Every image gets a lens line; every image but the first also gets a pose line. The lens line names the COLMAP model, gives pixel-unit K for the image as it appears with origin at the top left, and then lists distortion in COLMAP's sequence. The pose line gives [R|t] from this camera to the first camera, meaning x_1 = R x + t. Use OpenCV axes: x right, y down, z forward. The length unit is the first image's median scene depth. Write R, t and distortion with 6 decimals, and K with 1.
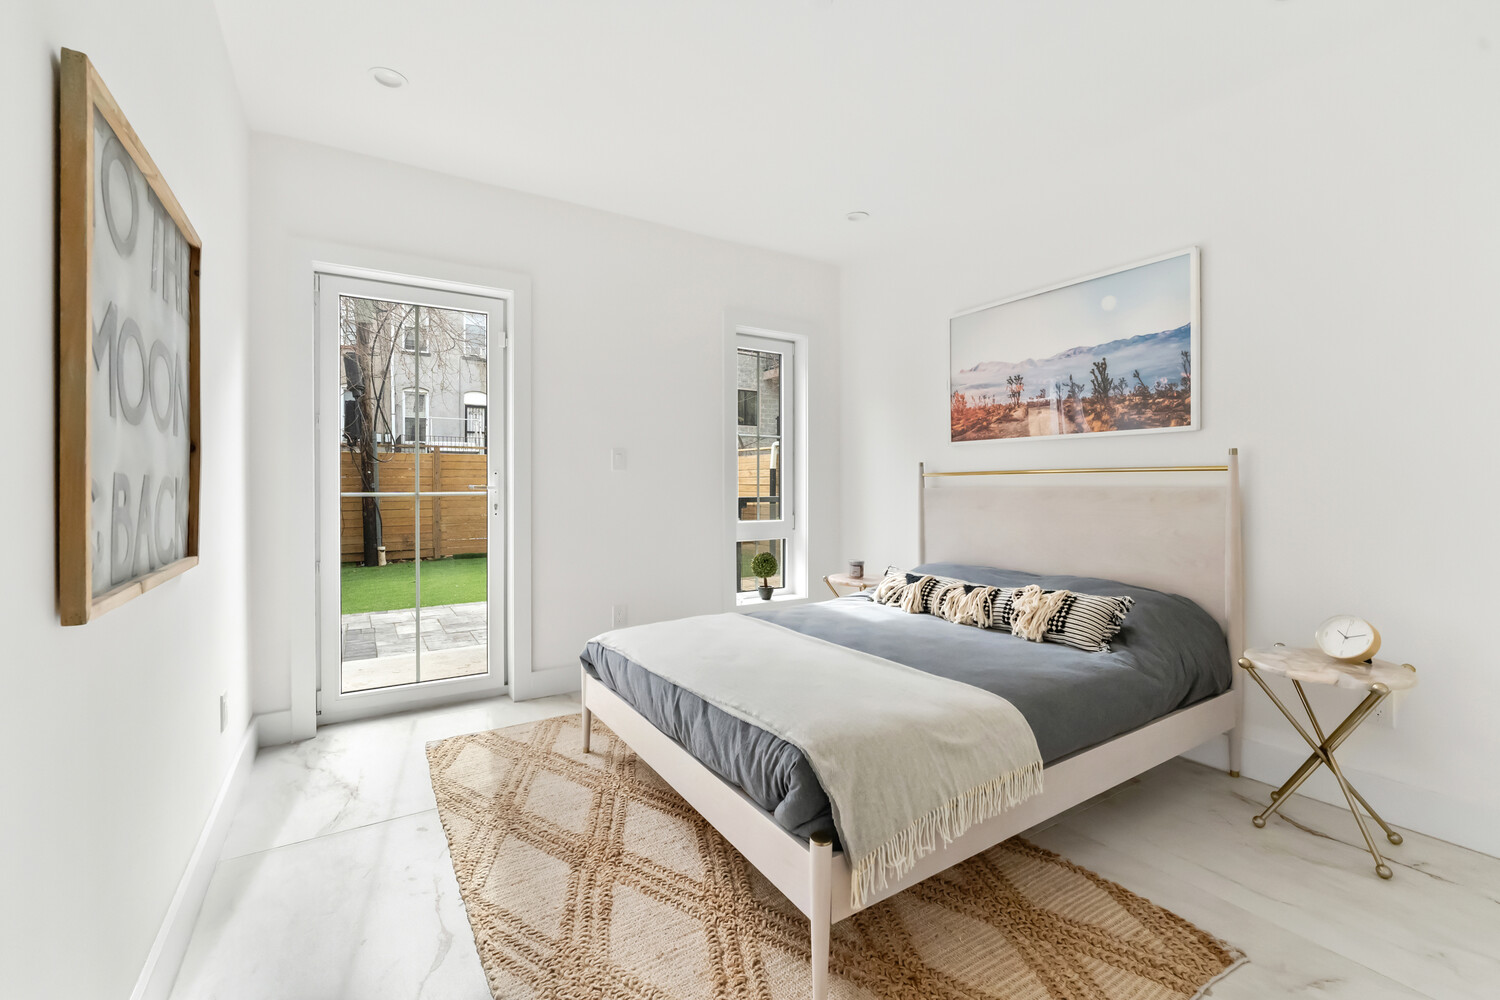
lens RADIAL K [[616.5, 0, 750.8], [0, 616.5, 489.5], [0, 0, 1]] dist [-0.009366, 0.000788]
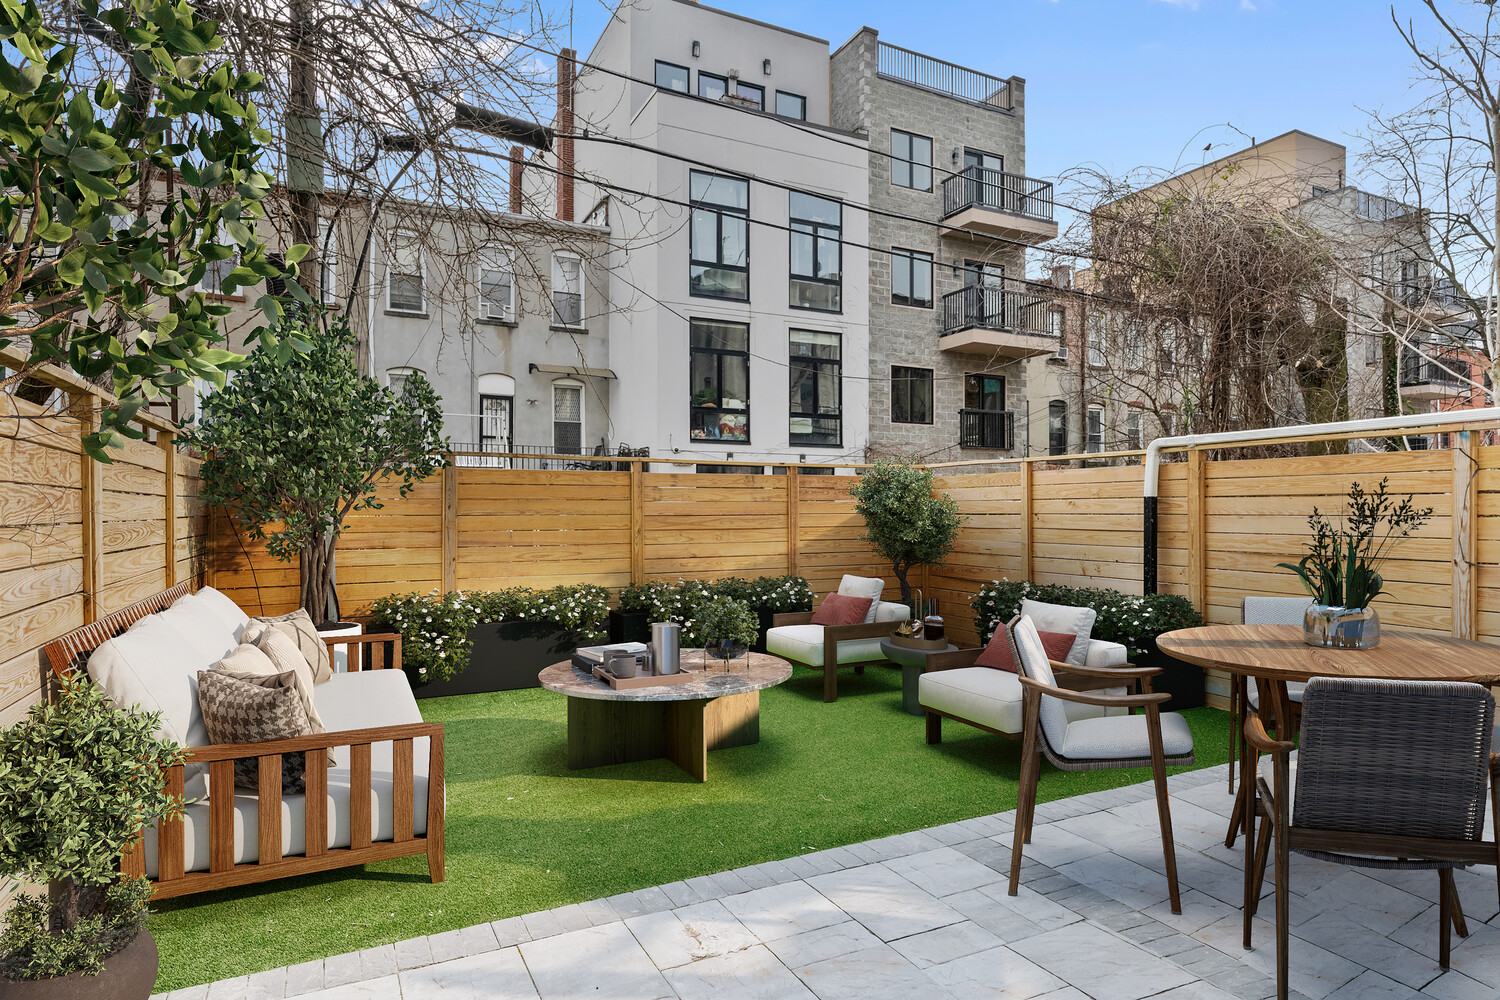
lens RADIAL K [[832.5, 0, 748.7], [0, 832.5, 507.6], [0, 0, 1]] dist [-0.003220, -0.000233]
pose [[0.994325, 0.000283, -0.106388, -0.098810], [-0.001910, 0.999883, -0.015194, -0.008082], [0.106371, 0.015311, 0.994209, 0.178842]]
